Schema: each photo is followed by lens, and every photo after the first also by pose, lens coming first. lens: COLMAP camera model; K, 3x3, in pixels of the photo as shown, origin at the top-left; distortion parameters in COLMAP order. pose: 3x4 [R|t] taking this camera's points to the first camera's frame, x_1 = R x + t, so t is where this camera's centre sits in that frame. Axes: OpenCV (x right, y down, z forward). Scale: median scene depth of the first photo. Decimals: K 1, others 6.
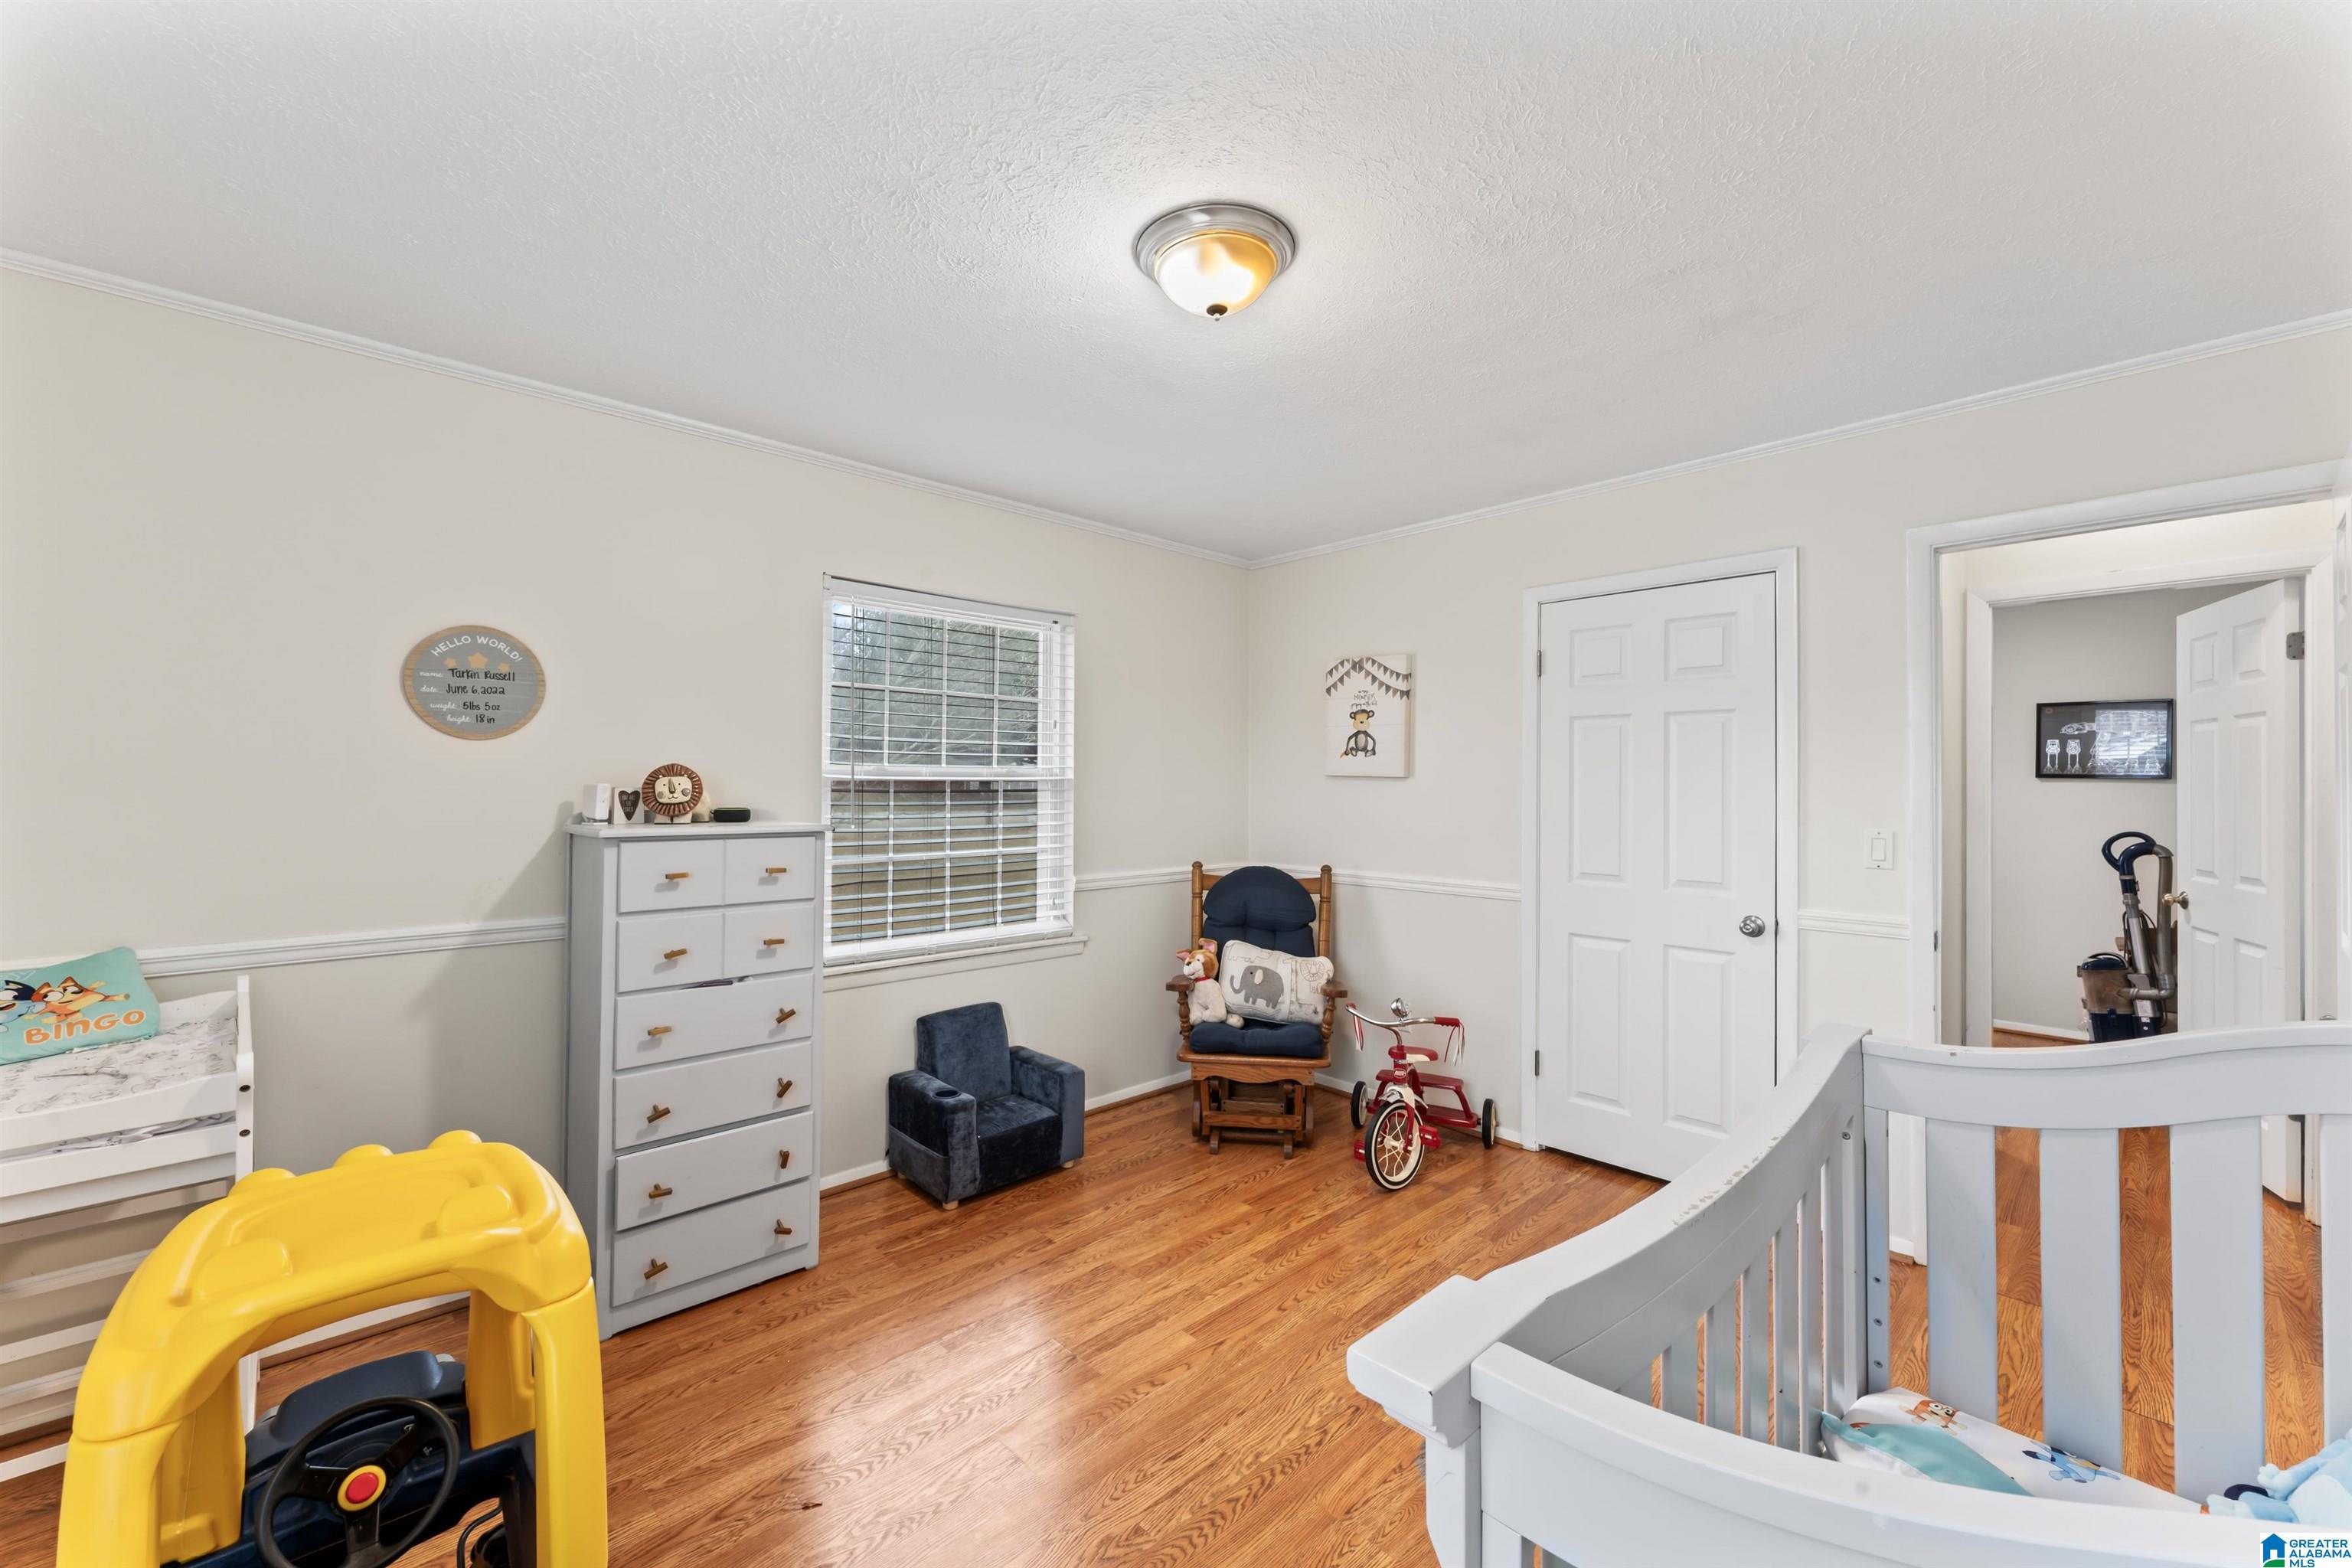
lens RADIAL K [[941.0, 0, 1176.0], [0, 941.0, 784.0], [0, 0, 1]] dist [0.000610, 0.000139]
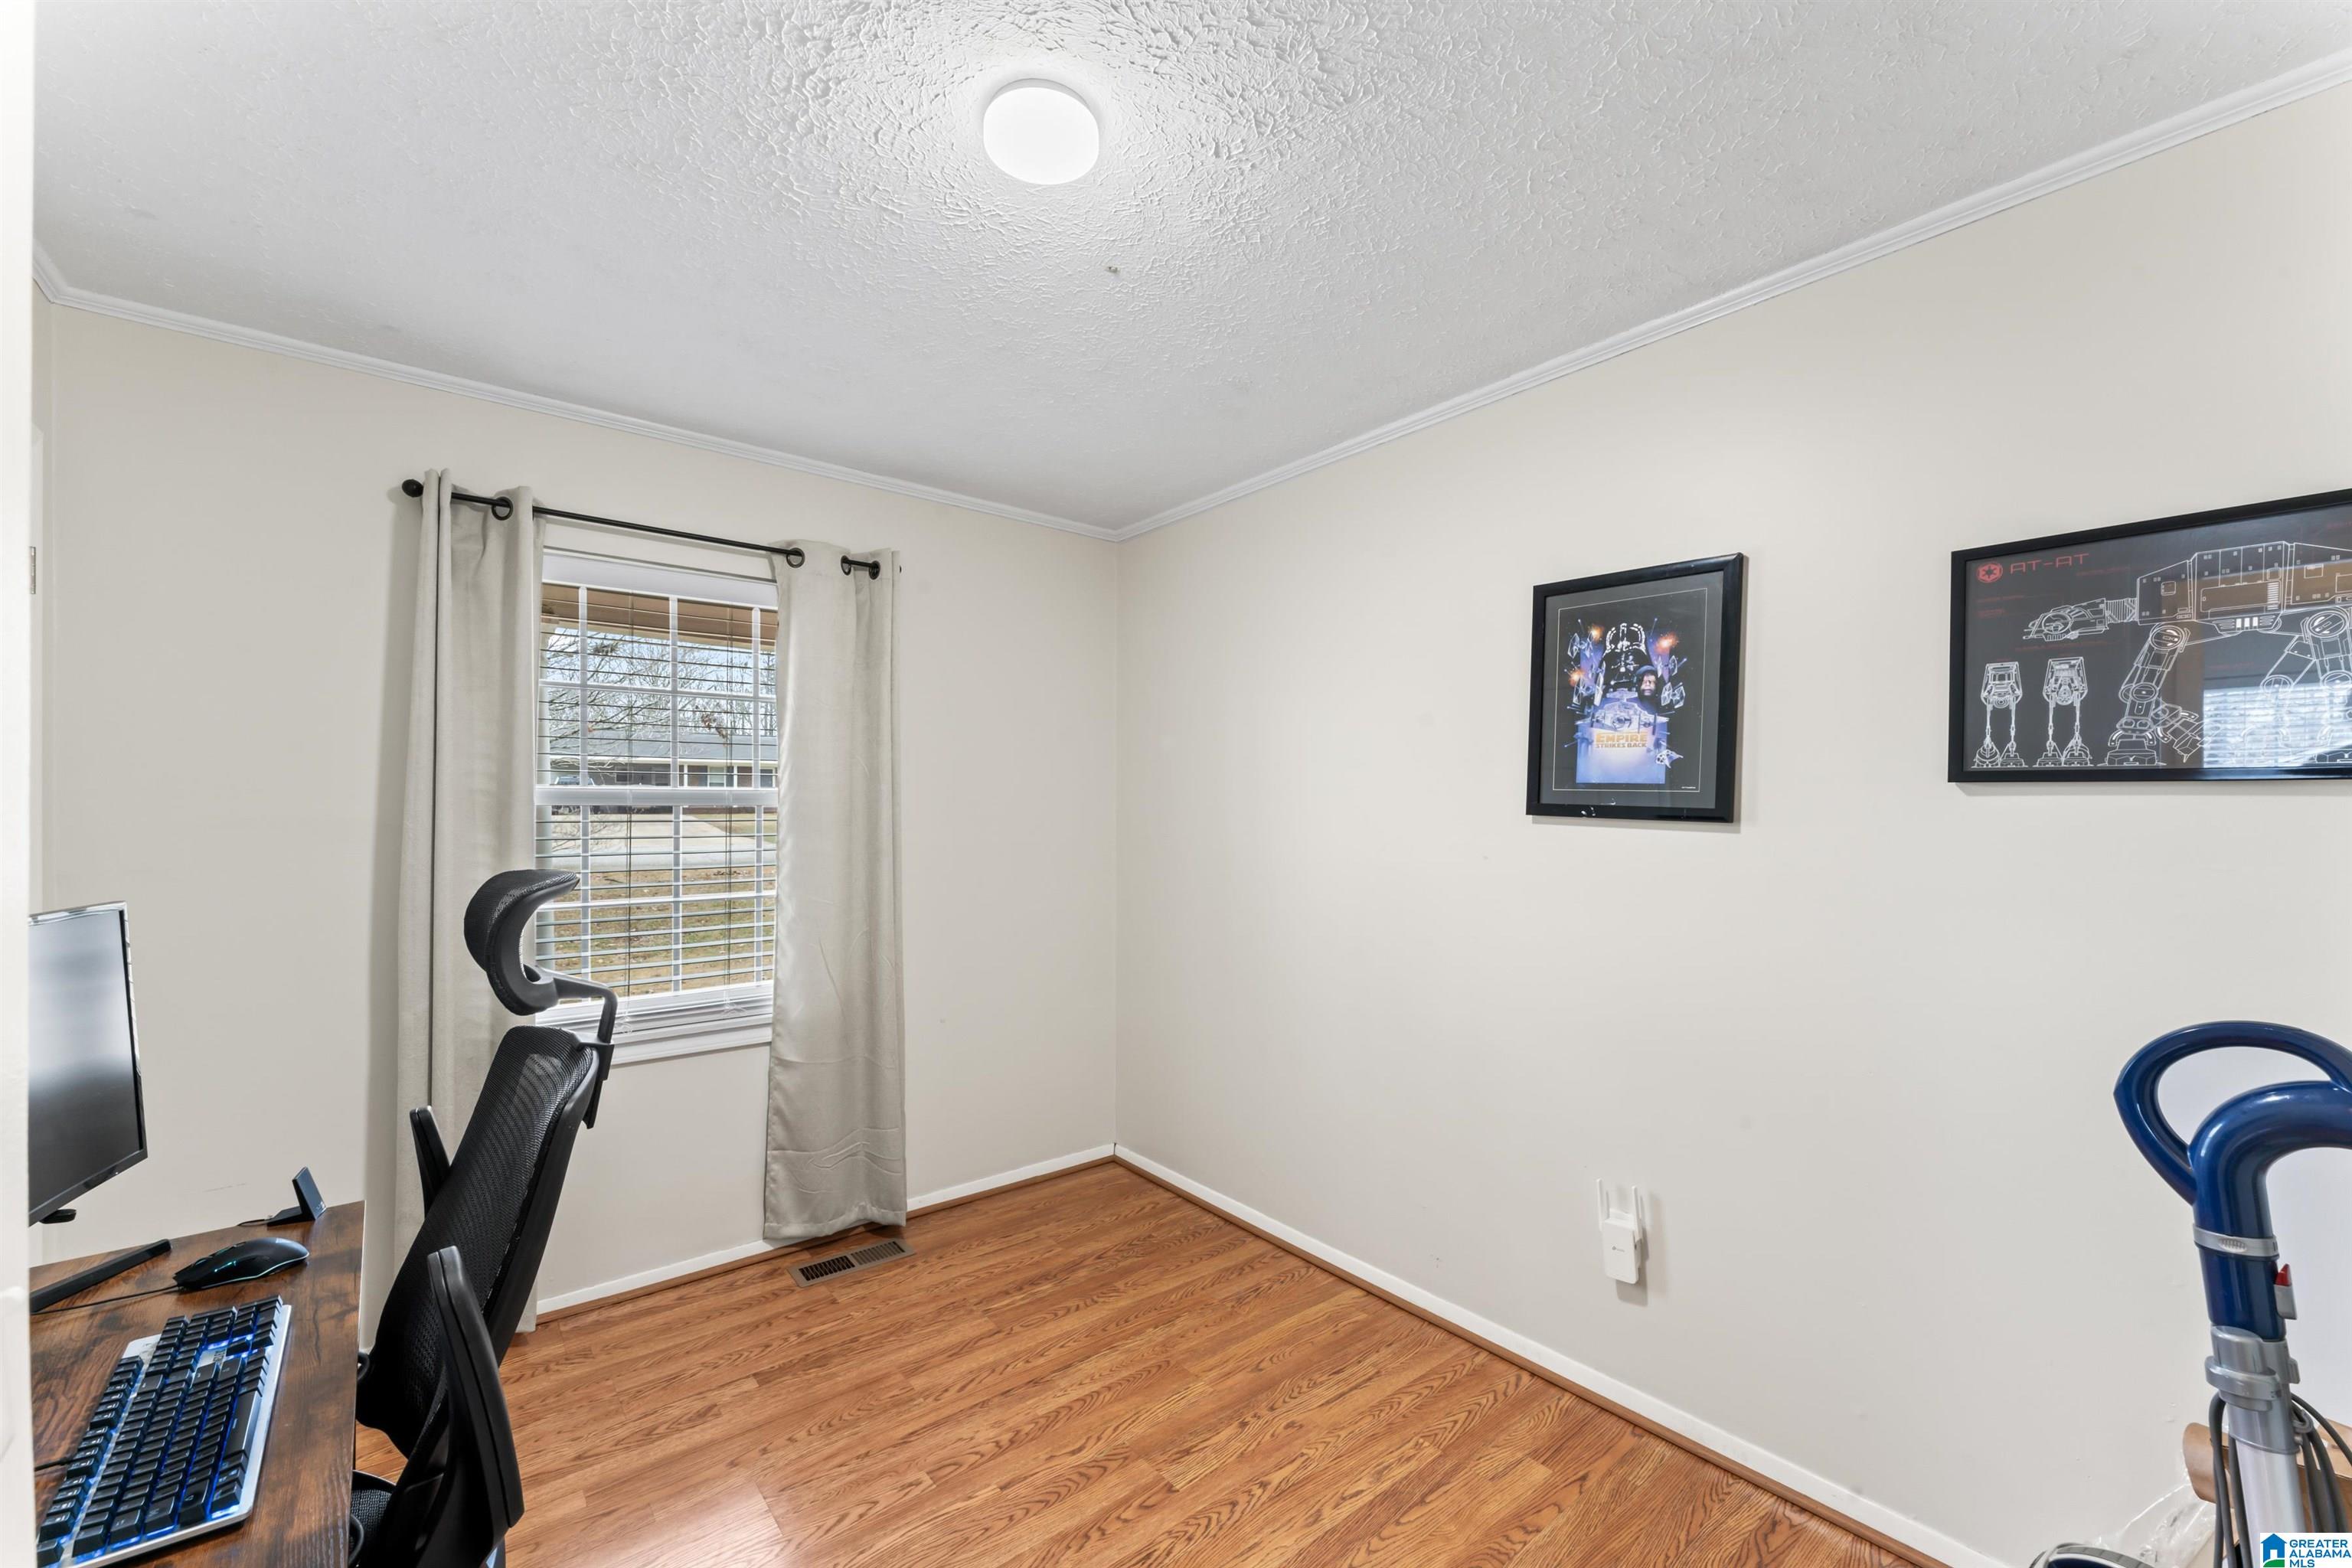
lens RADIAL K [[959.3, 0, 1182.0], [0, 959.3, 816.8], [0, 0, 1]] dist [-0.002406, -0.000444]
pose [[0.998468, 0.005103, -0.055105, 0.681701], [-0.005043, 0.999987, 0.001226, 0.006039], [0.055111, -0.000947, 0.998480, 0.671018]]
